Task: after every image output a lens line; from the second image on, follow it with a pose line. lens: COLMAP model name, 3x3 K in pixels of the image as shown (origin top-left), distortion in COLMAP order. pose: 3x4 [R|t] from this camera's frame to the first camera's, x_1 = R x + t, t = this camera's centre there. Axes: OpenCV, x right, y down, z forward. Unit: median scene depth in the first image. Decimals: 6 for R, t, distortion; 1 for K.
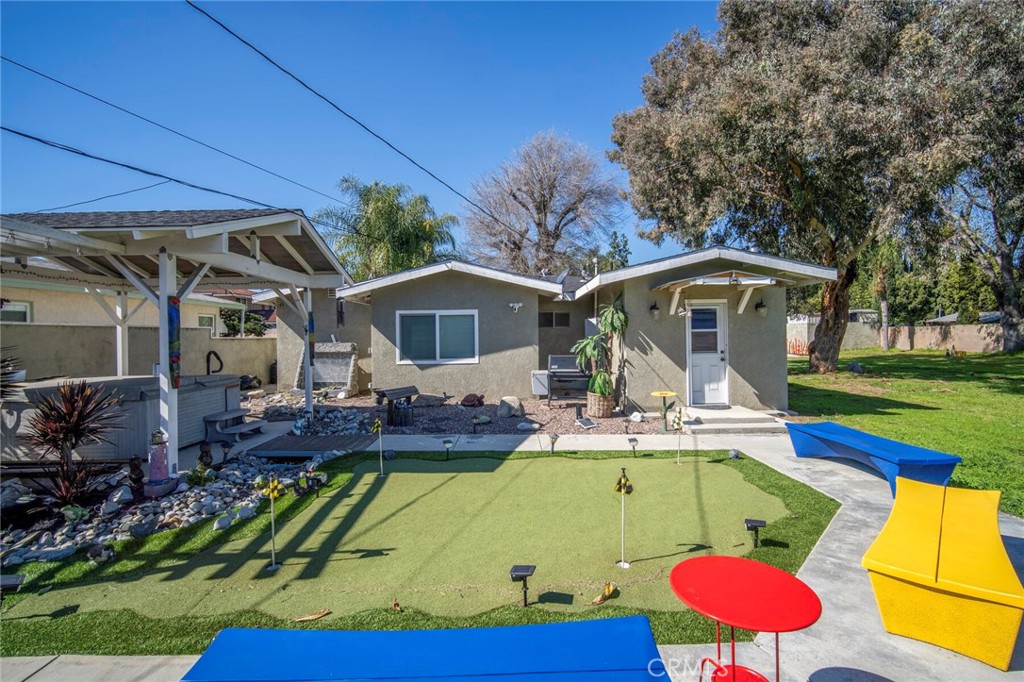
lens RADIAL K [[460.3, 0, 514.7], [0, 460.3, 329.7], [0, 0, 1]] dist [-0.004986, -0.000192]
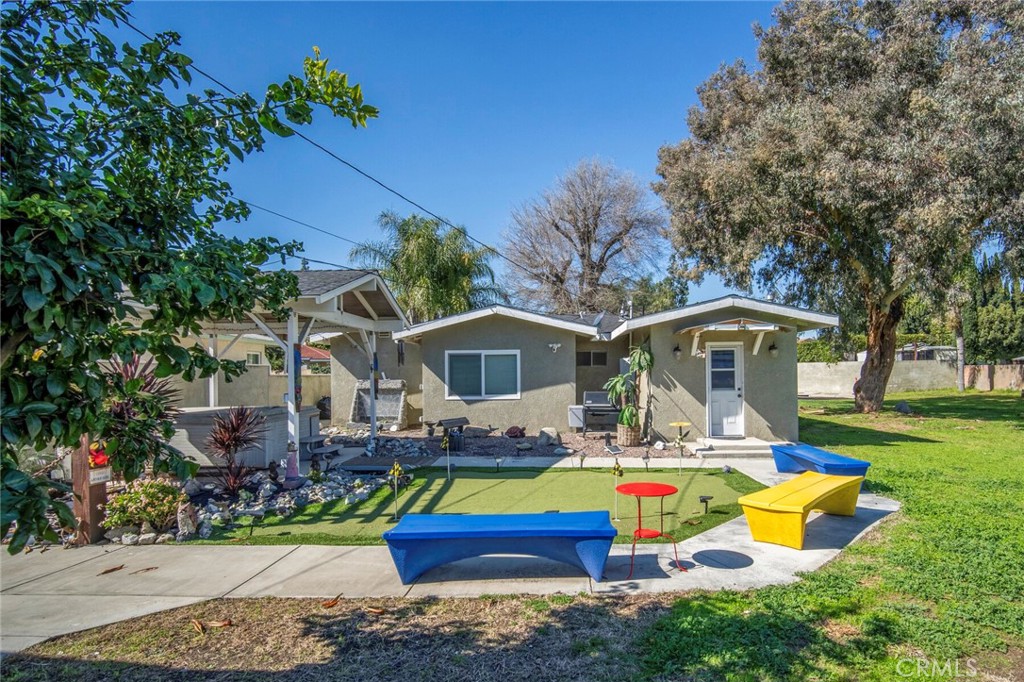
lens RADIAL K [[788.9, 0, 512.2], [0, 788.9, 369.0], [0, 0, 1]] dist [-0.000519, 0.000804]
pose [[0.997266, 0.002952, -0.073838, 0.040473], [-0.002346, 0.999963, 0.008294, -0.013713], [0.073859, -0.008099, 0.997236, -0.880482]]
